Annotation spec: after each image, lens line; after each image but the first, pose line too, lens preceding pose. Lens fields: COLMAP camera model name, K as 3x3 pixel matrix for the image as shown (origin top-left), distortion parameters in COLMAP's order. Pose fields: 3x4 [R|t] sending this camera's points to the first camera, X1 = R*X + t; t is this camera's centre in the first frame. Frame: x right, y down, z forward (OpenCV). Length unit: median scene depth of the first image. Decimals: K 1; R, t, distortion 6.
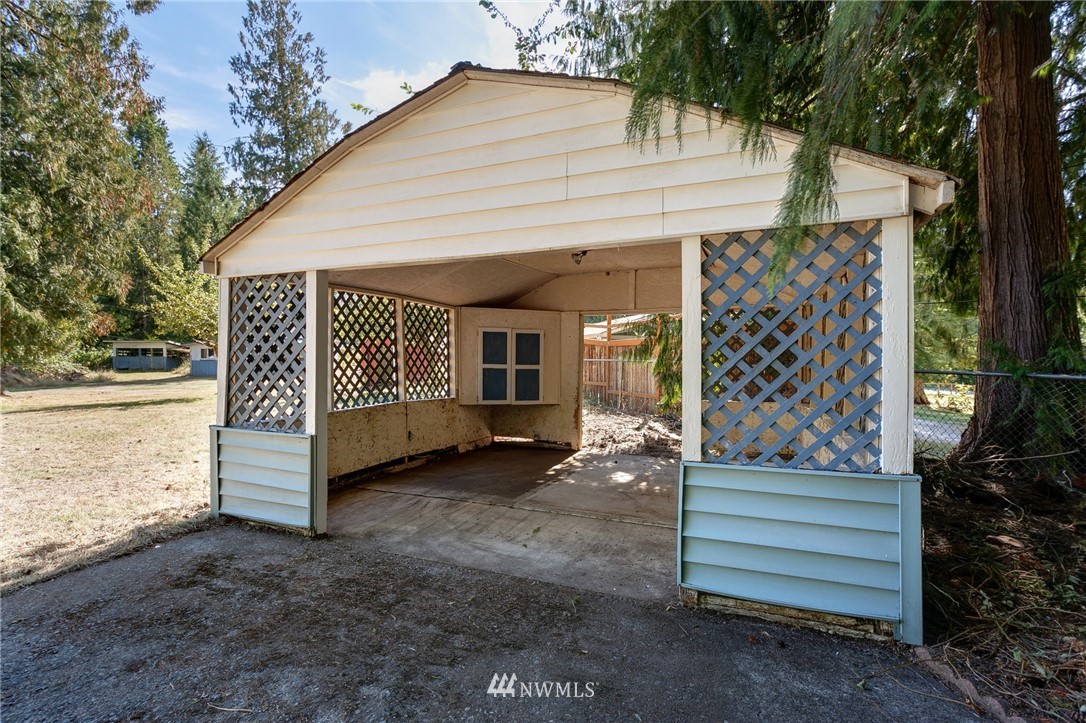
lens RADIAL K [[528.4, 0, 537.0], [0, 528.4, 365.0], [0, 0, 1]] dist [-0.011937, 0.004920]
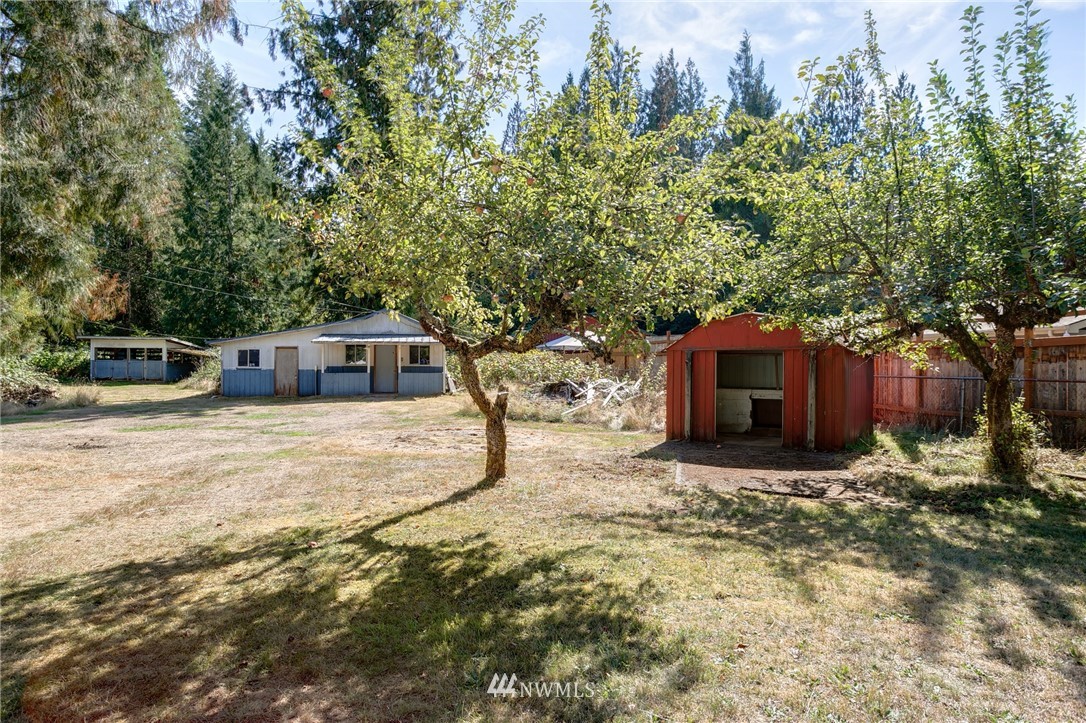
lens RADIAL K [[703.3, 0, 545.3], [0, 703.3, 362.0], [0, 0, 1]] dist [0.033775, 0.001071]
pose [[0.994854, 0.005946, -0.101142, -0.400788], [-0.007459, 0.999866, -0.014595, -0.015498], [0.101042, 0.015274, 0.994765, 0.447824]]
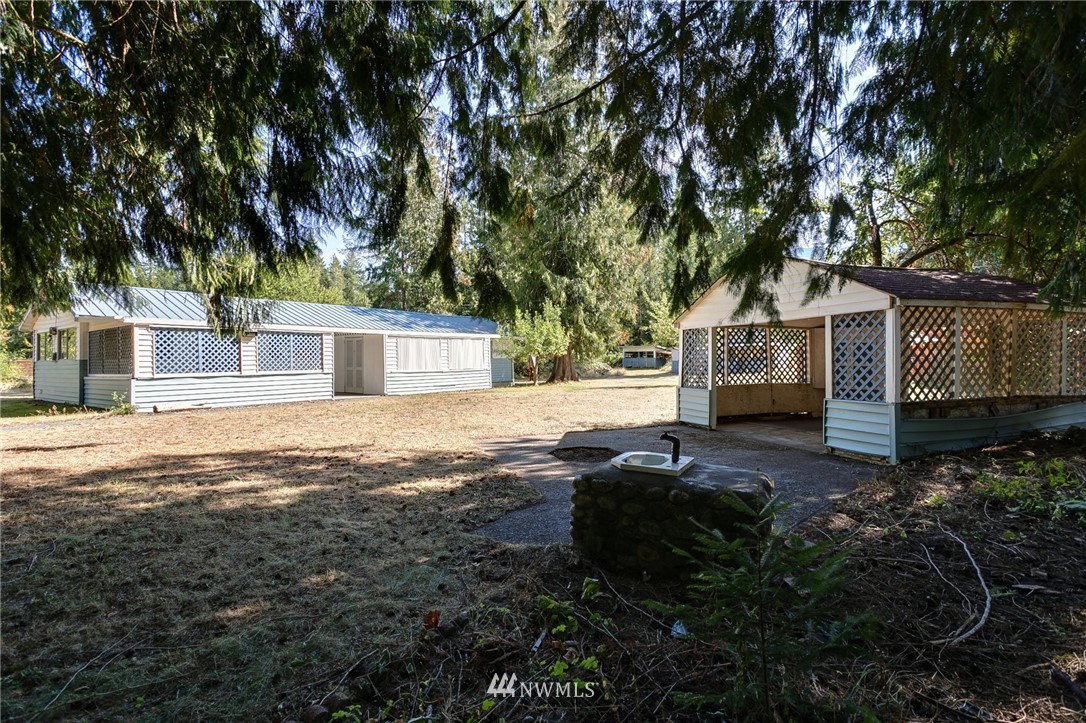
lens RADIAL K [[528.4, 0, 541.9], [0, 528.4, 361.2], [0, 0, 1]] dist [-0.011937, 0.004920]
pose [[0.679069, -0.003106, -0.734068, 0.164003], [-0.001698, 0.999982, -0.005803, 0.001061], [0.734073, 0.005187, 0.679051, -0.244959]]
